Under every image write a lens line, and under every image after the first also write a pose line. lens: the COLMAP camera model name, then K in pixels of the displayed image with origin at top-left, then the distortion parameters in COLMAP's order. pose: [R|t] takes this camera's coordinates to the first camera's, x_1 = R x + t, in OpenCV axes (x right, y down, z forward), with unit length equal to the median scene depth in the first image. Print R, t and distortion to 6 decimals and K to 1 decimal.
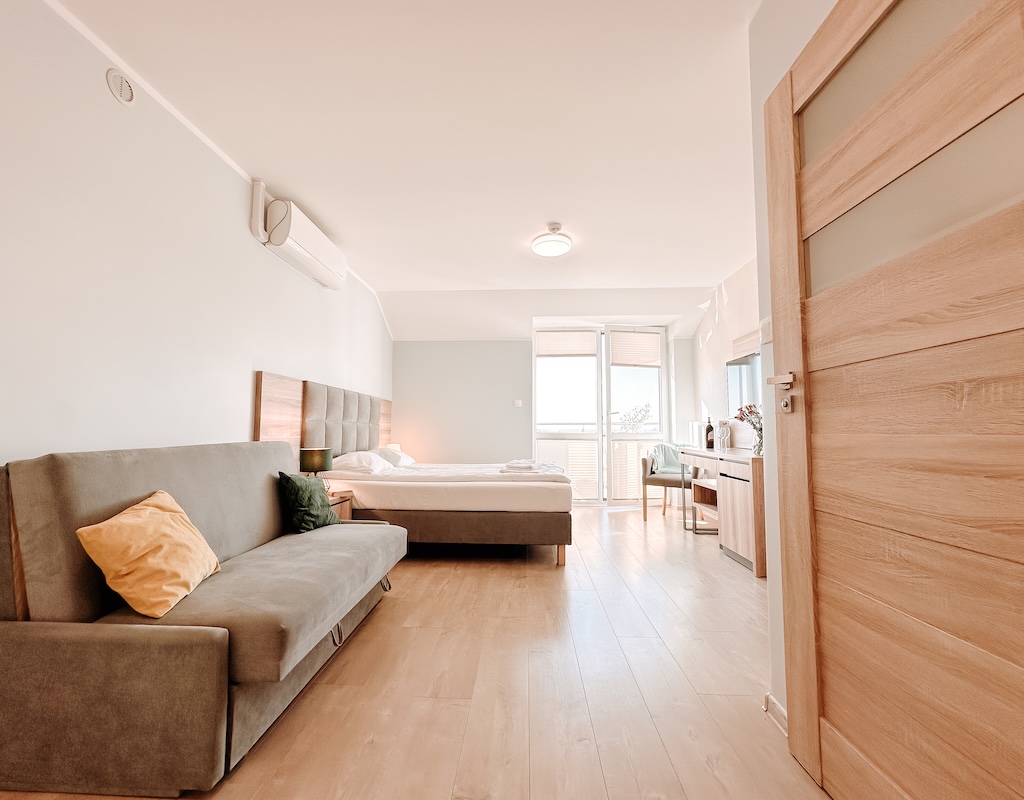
lens RADIAL K [[430.8, 0, 527.6], [0, 430.8, 398.6], [0, 0, 1]] dist [0.000734, -0.001034]
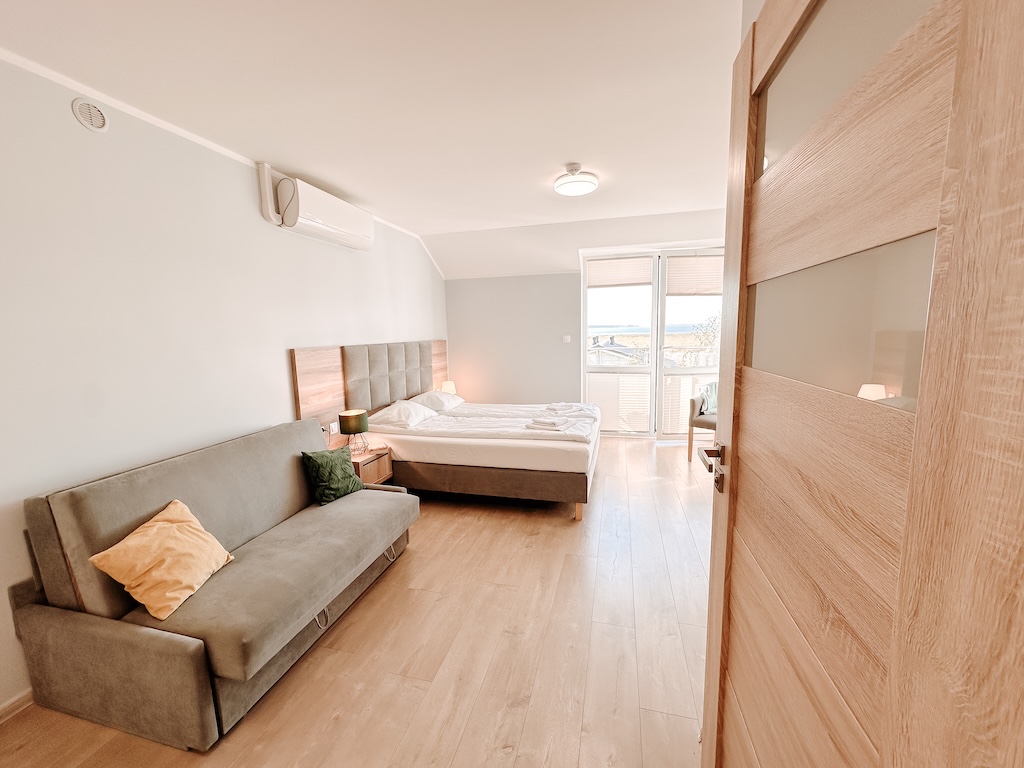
lens RADIAL K [[413.4, 0, 531.1], [0, 413.4, 384.0], [0, 0, 1]] dist [-0.002533, 0.001035]
pose [[0.977686, 0.010364, -0.209815, 0.230844], [0.033372, 0.978437, 0.203834, -0.196030], [0.207403, -0.206288, 0.956258, 0.106574]]
